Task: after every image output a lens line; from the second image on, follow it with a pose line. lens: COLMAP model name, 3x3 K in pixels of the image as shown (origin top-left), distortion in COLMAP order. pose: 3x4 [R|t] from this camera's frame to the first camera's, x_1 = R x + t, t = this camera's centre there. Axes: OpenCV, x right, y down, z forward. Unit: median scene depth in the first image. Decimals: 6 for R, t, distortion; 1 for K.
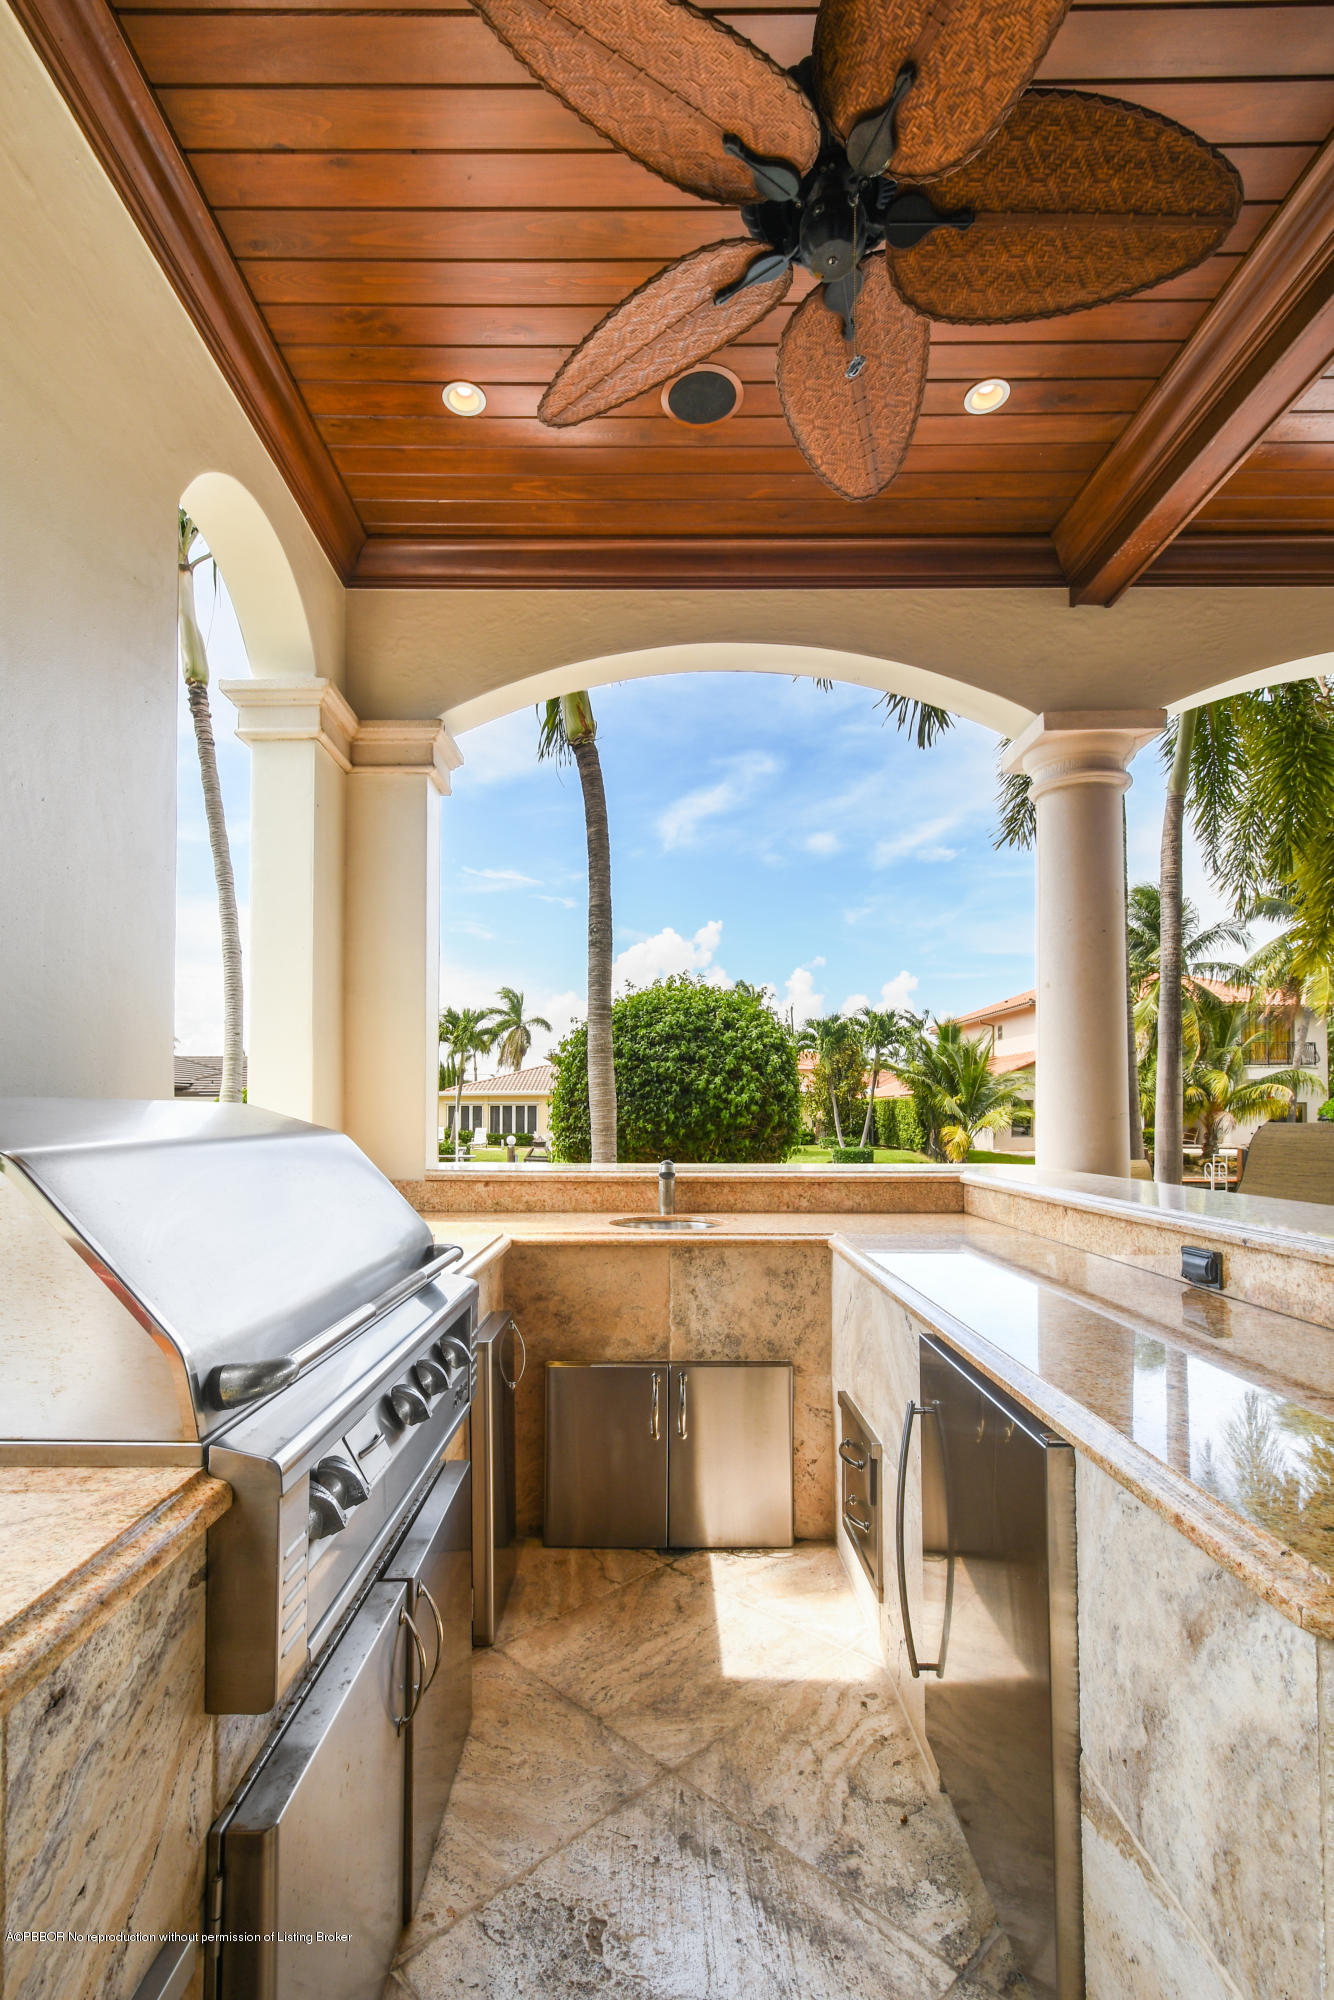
lens RADIAL K [[900.8, 0, 633.6], [0, 900.8, 1078.9], [0, 0, 1]] dist [0.000824, -0.001461]
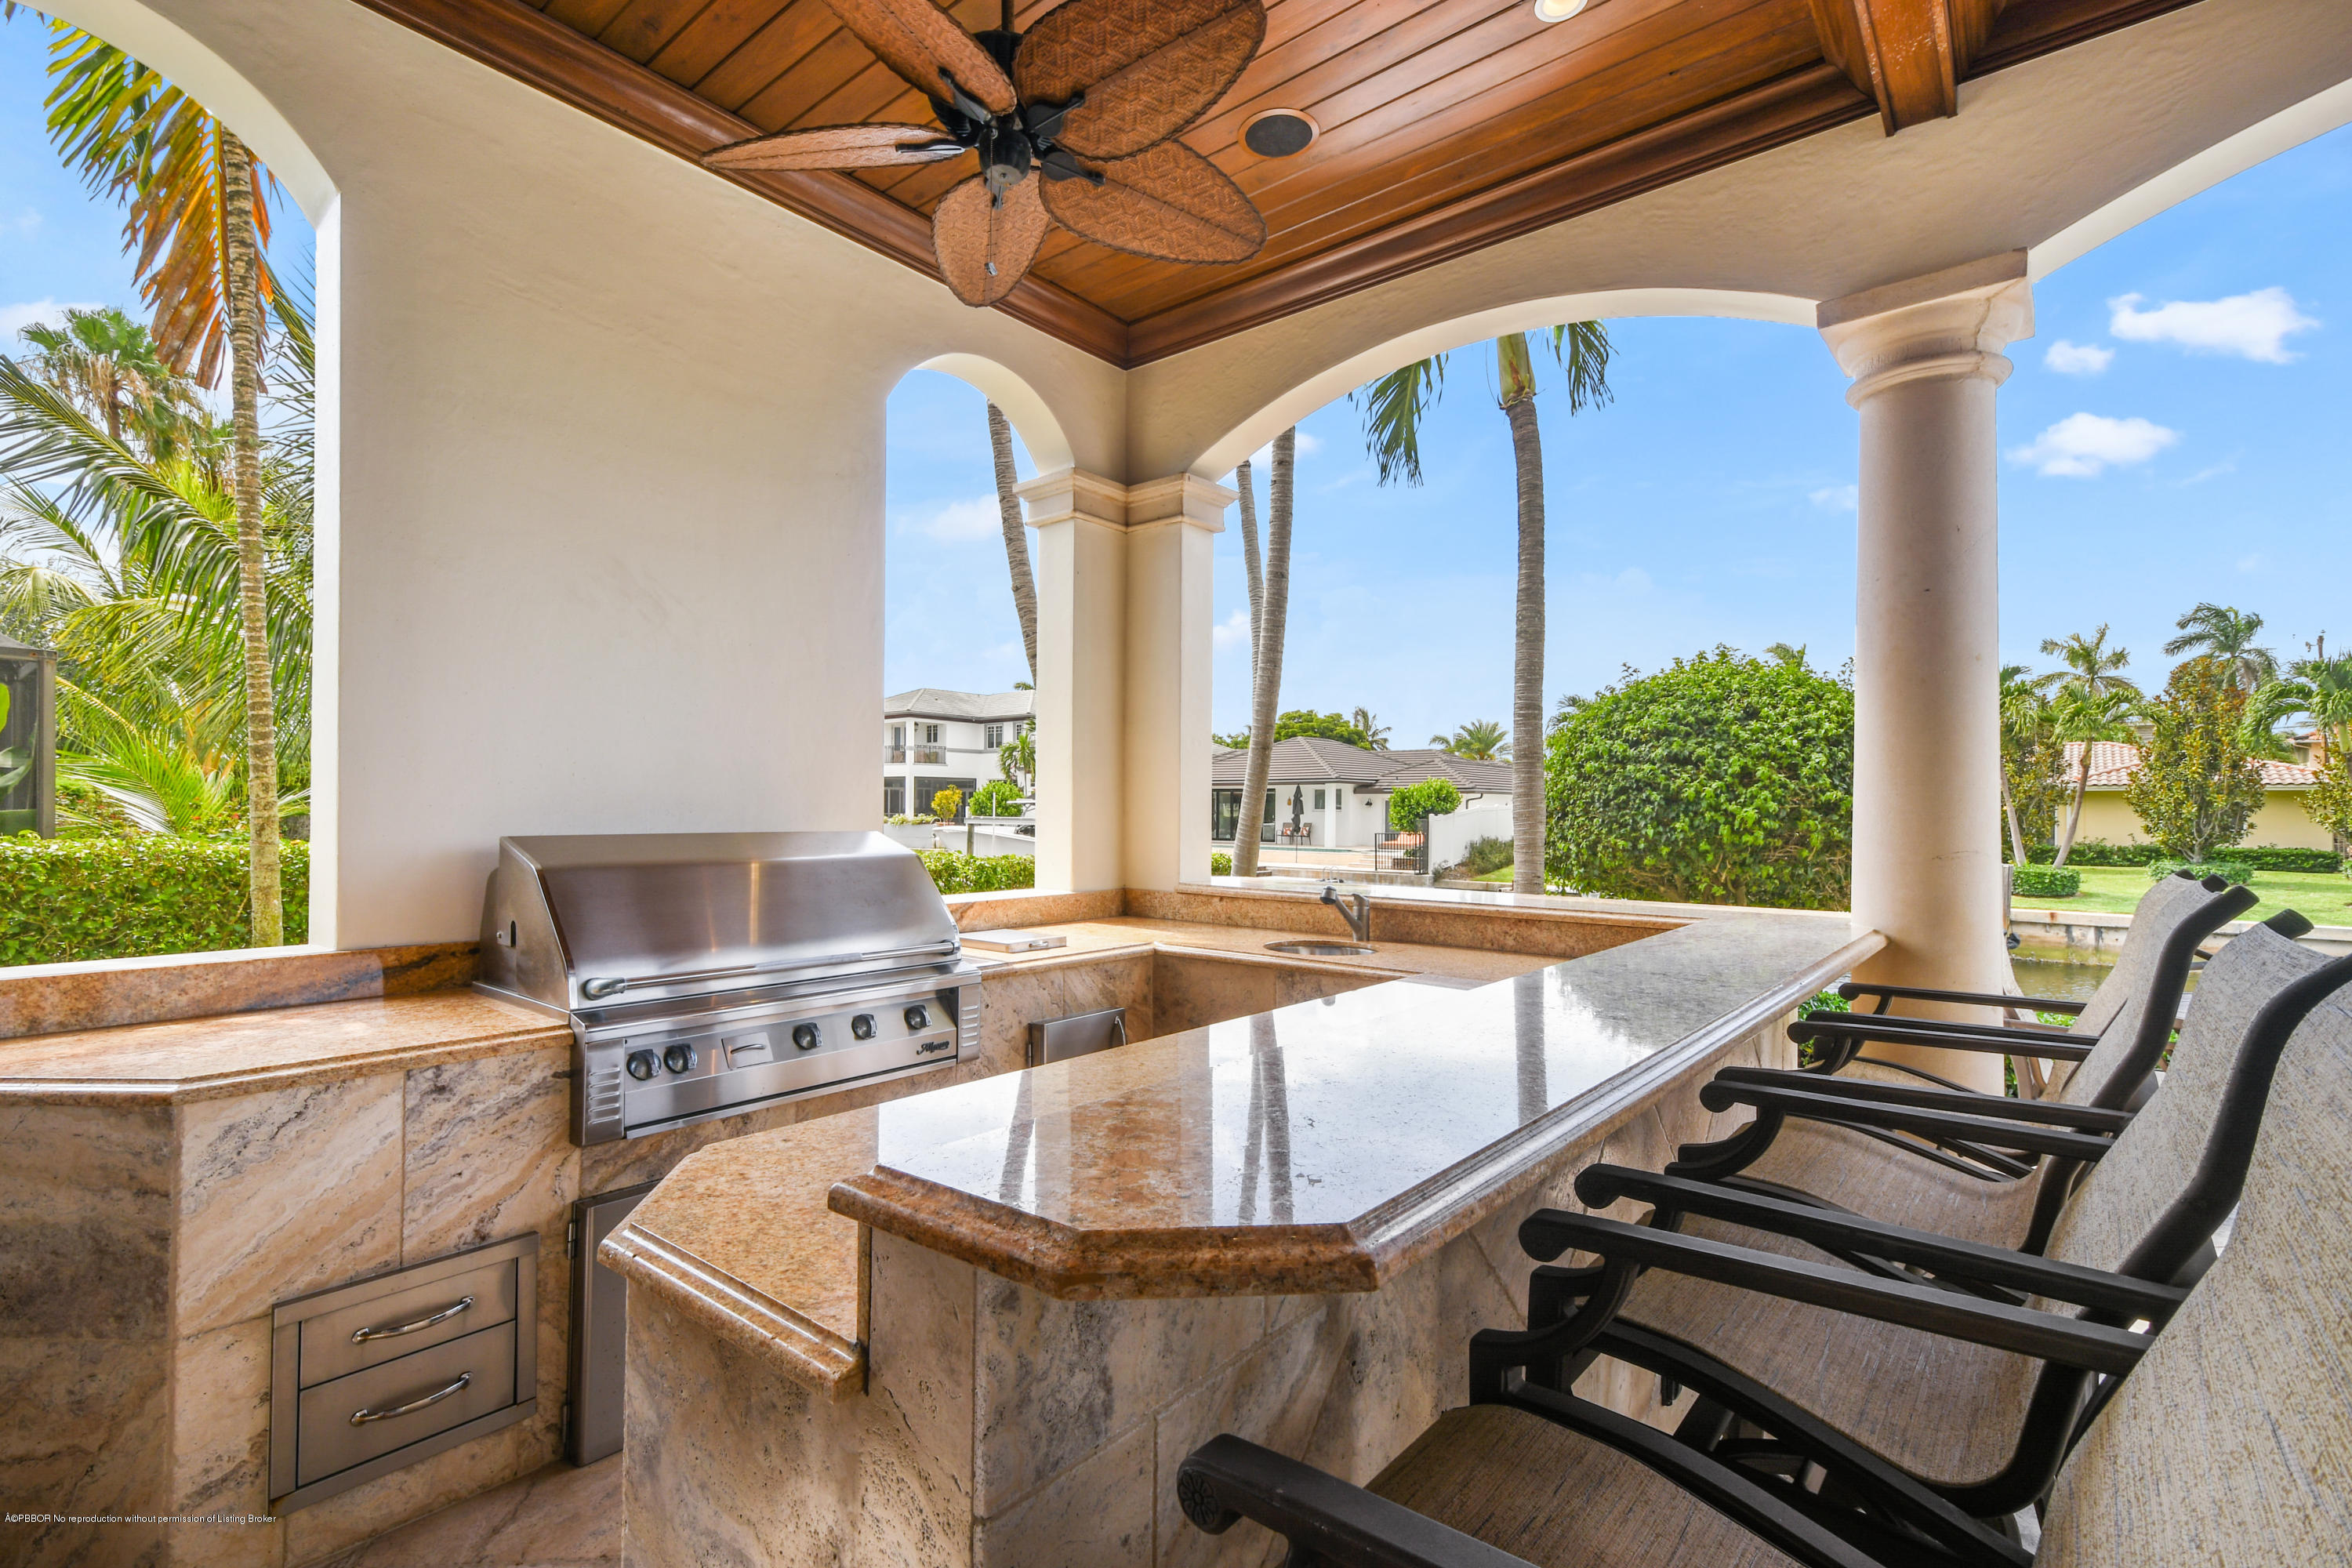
lens RADIAL K [[1059.4, 0, 1197.4], [0, 1059.4, 785.0], [0, 0, 1]] dist [0.000824, -0.001461]
pose [[0.782264, -0.007594, -0.622901, 0.317612], [0.017055, 0.999812, 0.009229, -0.016442], [0.622714, -0.017843, 0.782246, -0.001350]]
